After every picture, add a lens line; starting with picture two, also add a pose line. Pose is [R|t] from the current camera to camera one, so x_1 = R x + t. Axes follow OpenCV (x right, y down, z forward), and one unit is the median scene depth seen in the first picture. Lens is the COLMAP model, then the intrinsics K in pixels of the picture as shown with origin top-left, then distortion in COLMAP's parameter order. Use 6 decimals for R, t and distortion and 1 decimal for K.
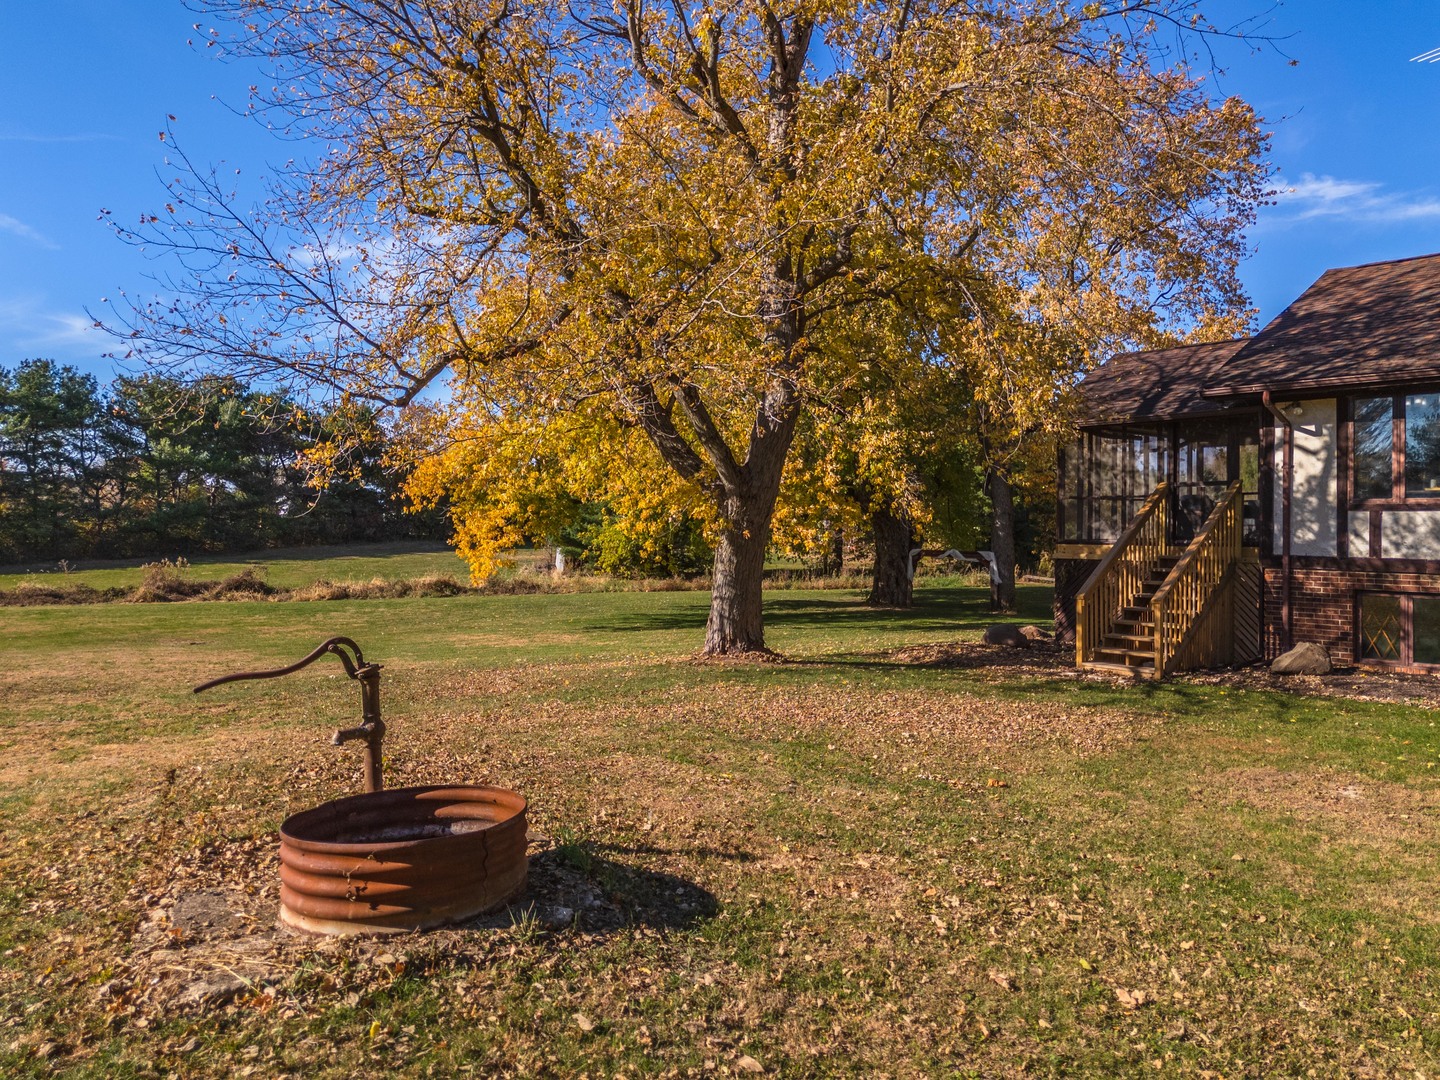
lens RADIAL K [[1032.2, 0, 714.7], [0, 1032.2, 528.4], [0, 0, 1]] dist [0.059628, -0.040802]
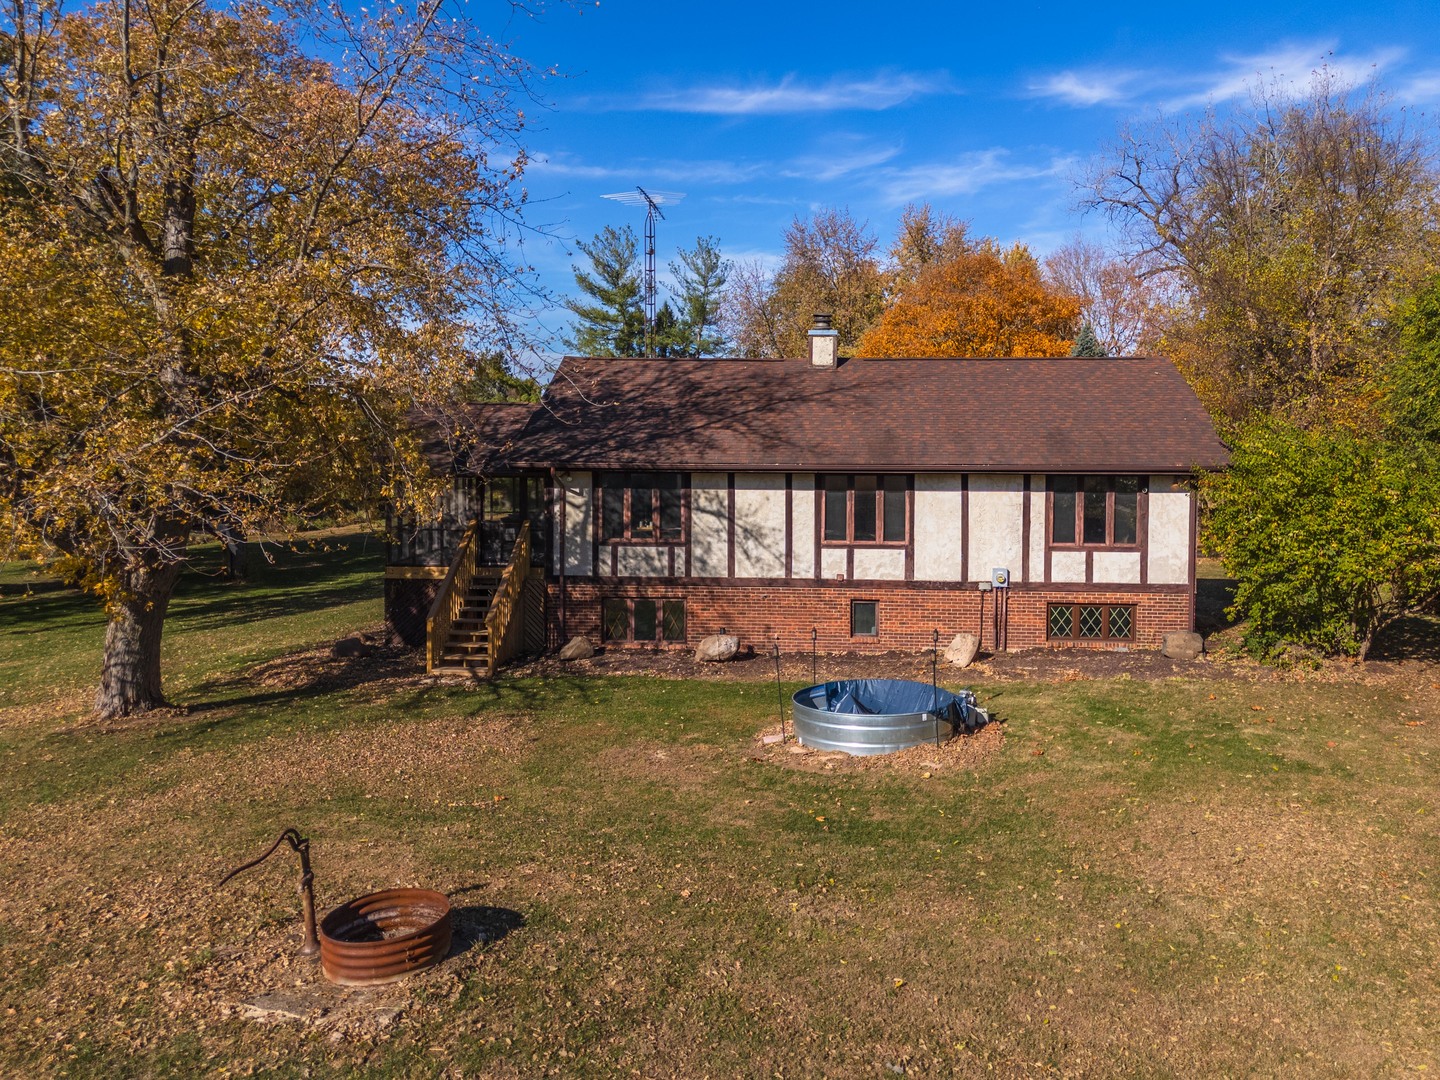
lens RADIAL K [[1032.2, 0, 727.2], [0, 1032.2, 537.2], [0, 0, 1]] dist [0.059628, -0.040802]
pose [[0.723226, -0.057840, 0.688185, -0.274879], [0.009016, 0.997192, 0.074336, -0.135027], [-0.690553, -0.047557, 0.721717, -0.189407]]
